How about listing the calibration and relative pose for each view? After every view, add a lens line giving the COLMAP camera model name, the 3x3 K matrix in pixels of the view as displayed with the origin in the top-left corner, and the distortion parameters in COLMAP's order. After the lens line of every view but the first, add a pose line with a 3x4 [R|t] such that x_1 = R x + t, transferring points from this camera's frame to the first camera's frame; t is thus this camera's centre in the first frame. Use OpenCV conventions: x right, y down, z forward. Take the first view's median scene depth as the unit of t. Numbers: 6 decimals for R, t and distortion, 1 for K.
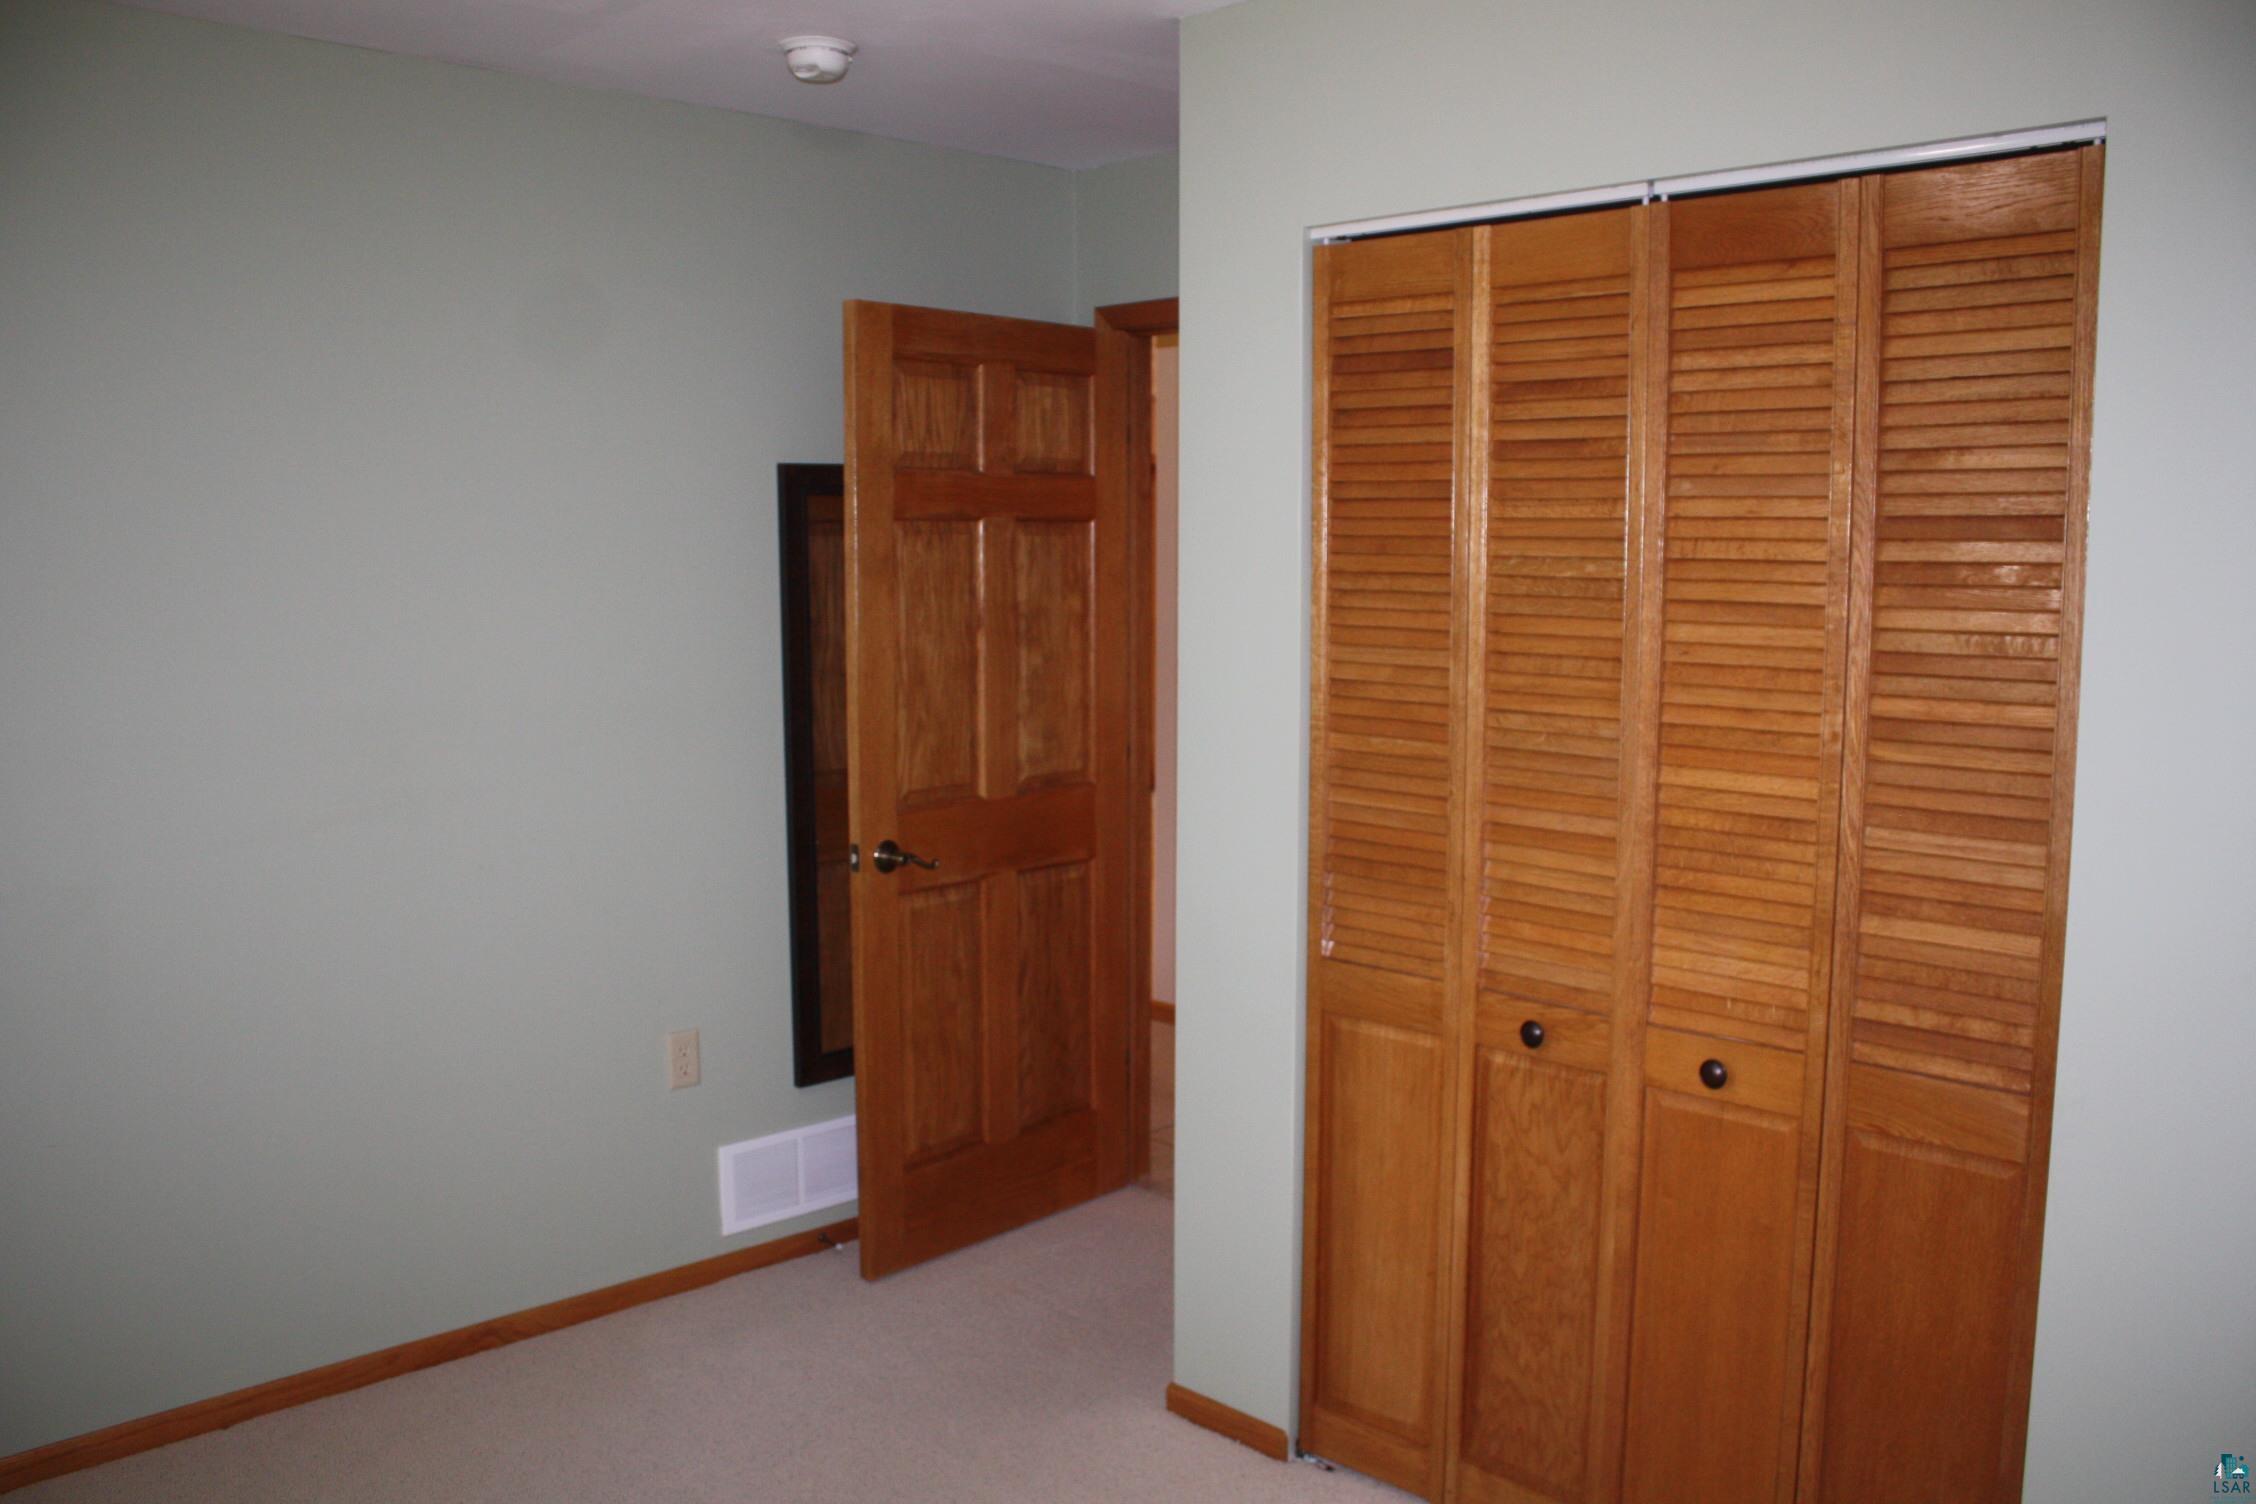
lens RADIAL K [[1909.8, 0, 1124.6], [0, 1909.8, 744.7], [0, 0, 1]] dist [-0.164225, 0.146568]
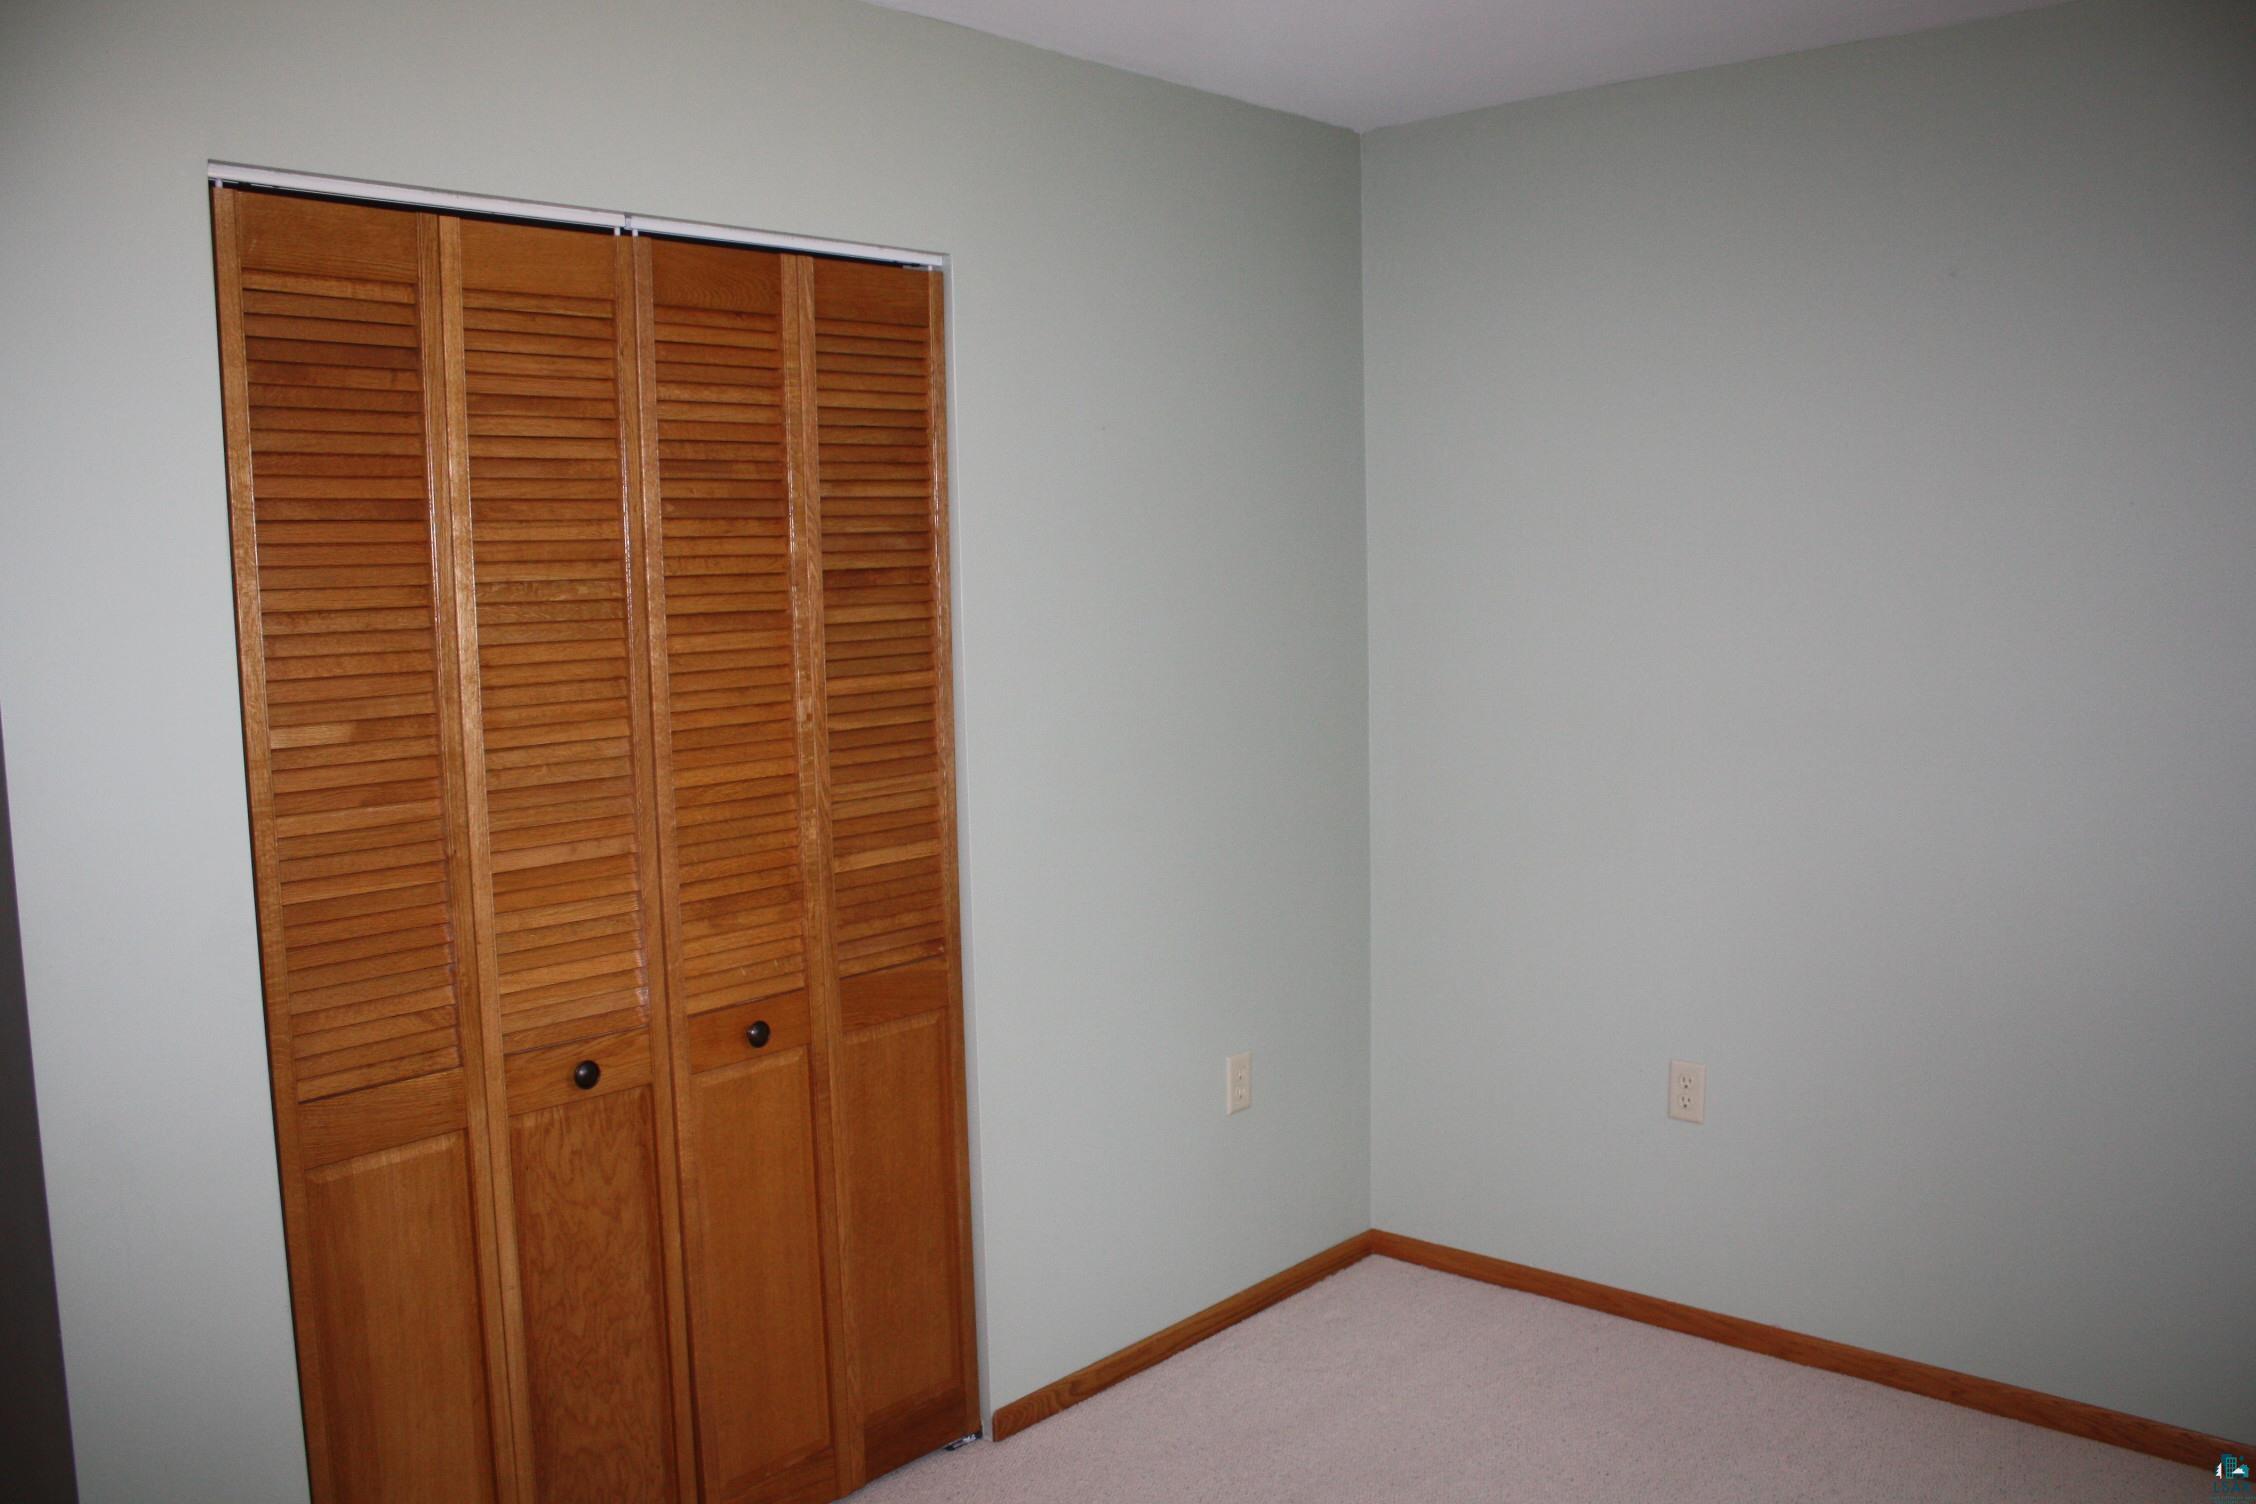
lens RADIAL K [[1909.8, 0, 1126.6], [0, 1909.8, 766.2], [0, 0, 1]] dist [-0.164225, 0.146568]
pose [[-0.086331, -0.107960, 0.990400, -0.749804], [0.127937, 0.984679, 0.118488, -0.081160], [-0.988018, 0.136938, -0.071196, 0.783240]]
